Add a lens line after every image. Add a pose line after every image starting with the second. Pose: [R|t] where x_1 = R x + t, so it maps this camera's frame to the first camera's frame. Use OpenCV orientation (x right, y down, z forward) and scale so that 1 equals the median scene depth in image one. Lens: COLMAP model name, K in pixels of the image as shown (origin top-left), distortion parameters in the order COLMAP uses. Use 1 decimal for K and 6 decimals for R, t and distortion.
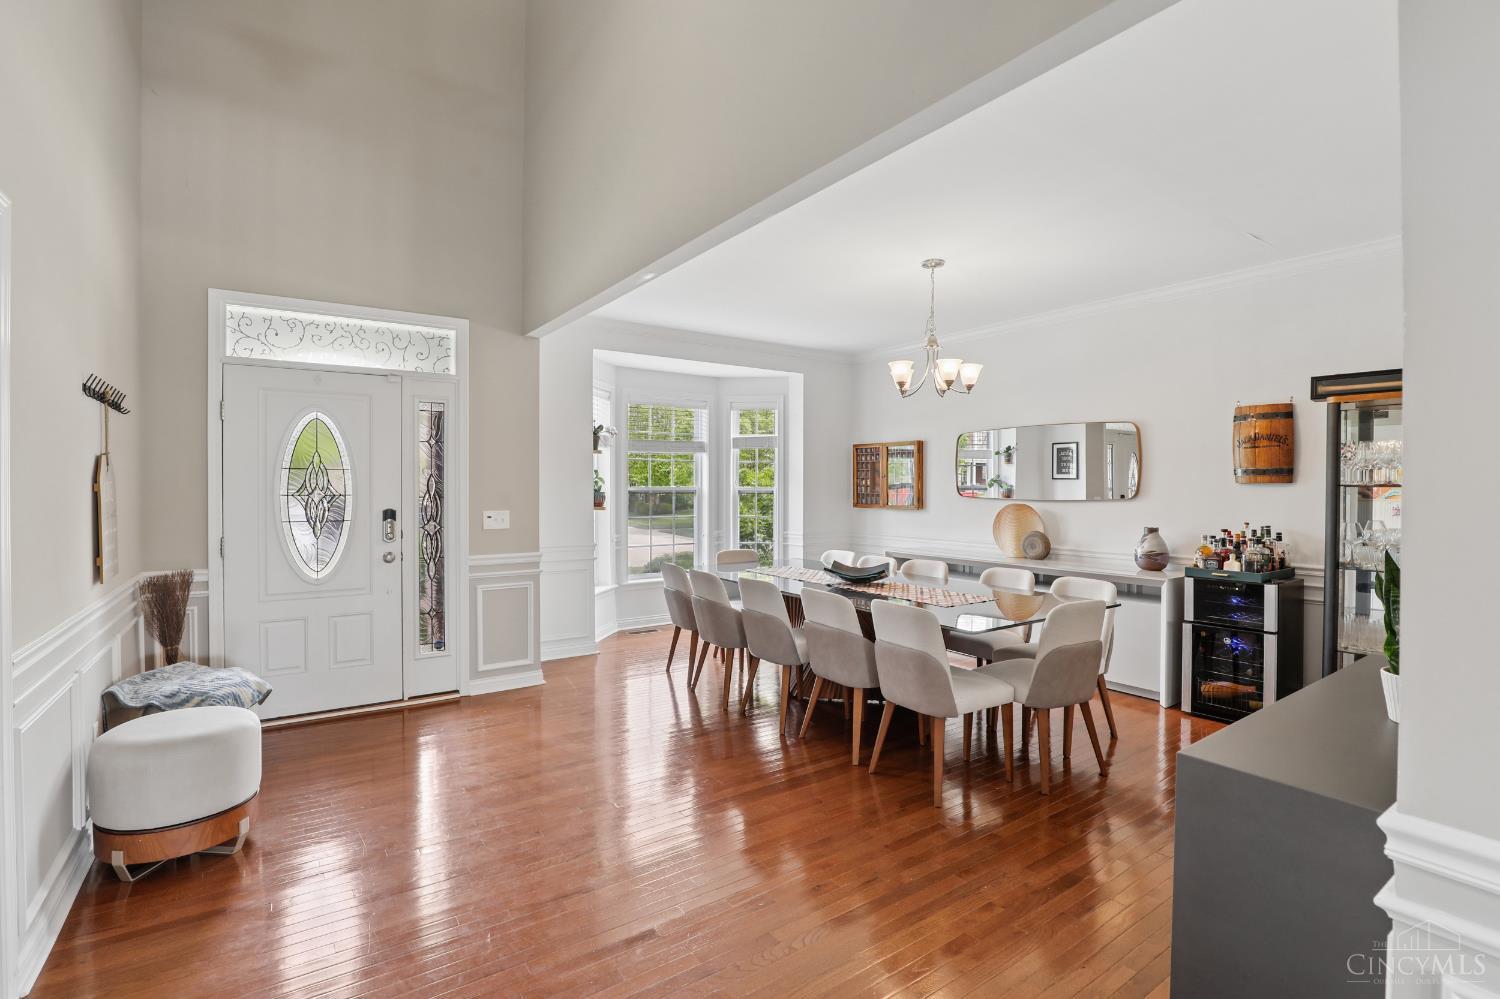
lens RADIAL K [[695.8, 0, 746.6], [0, 695.8, 487.2], [0, 0, 1]] dist [-0.028034, 0.000395]
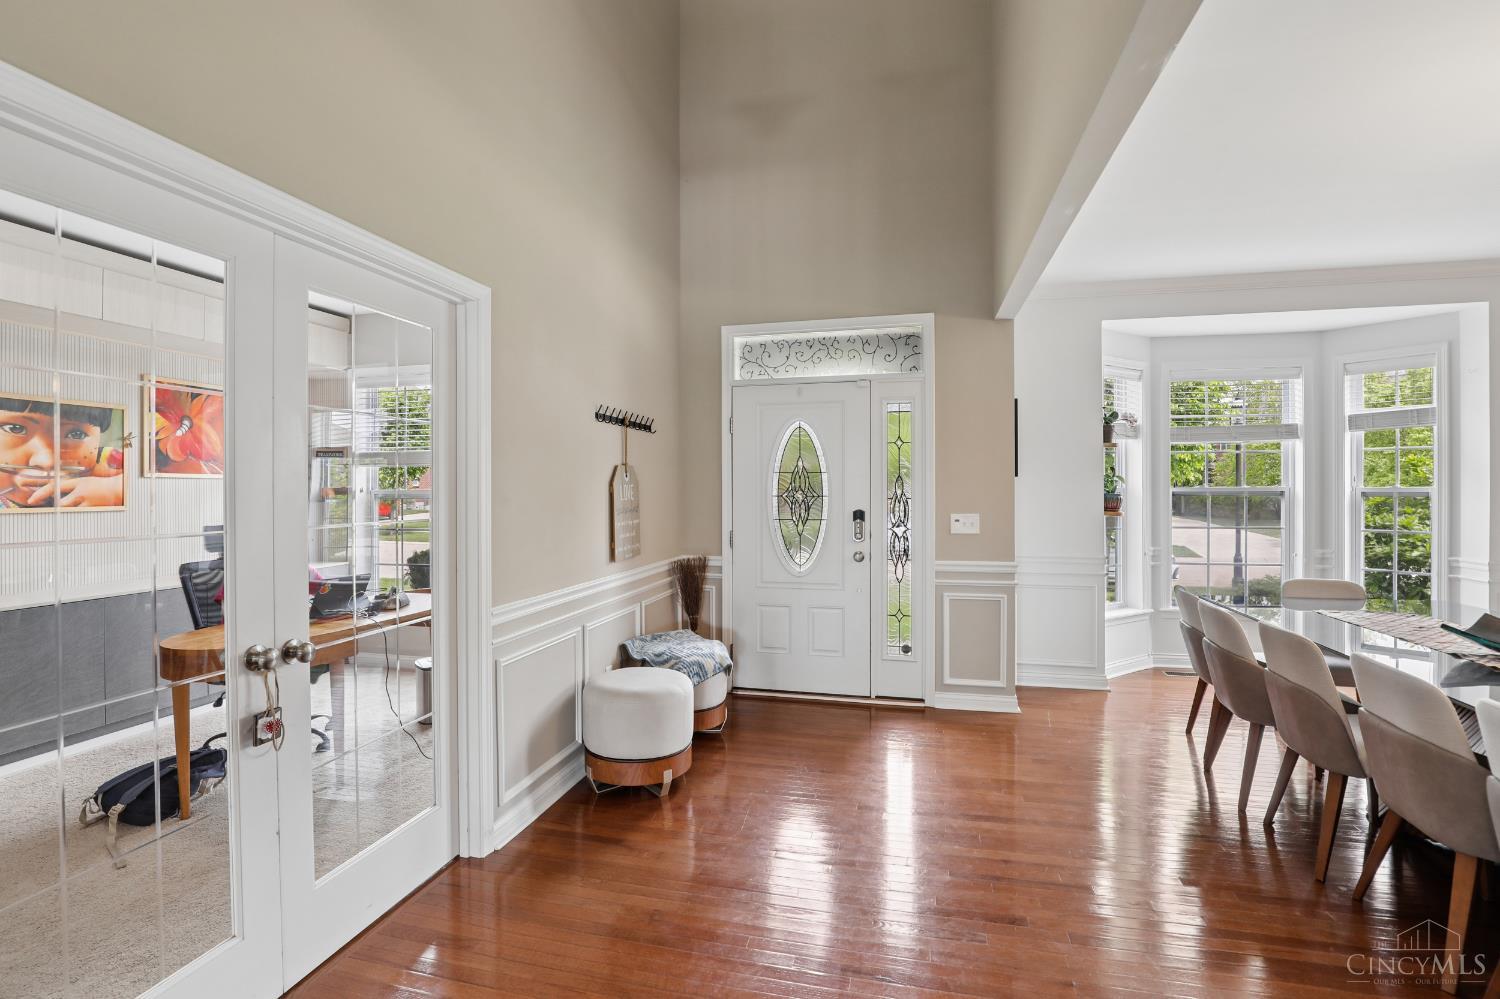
lens RADIAL K [[695.8, 0, 746.6], [0, 695.8, 487.2], [0, 0, 1]] dist [-0.028034, 0.000395]
pose [[0.661634, -0.004332, -0.749814, 0.149783], [0.003134, 0.999991, -0.003012, 0.000397], [0.749820, -0.000357, 0.661642, 0.182671]]
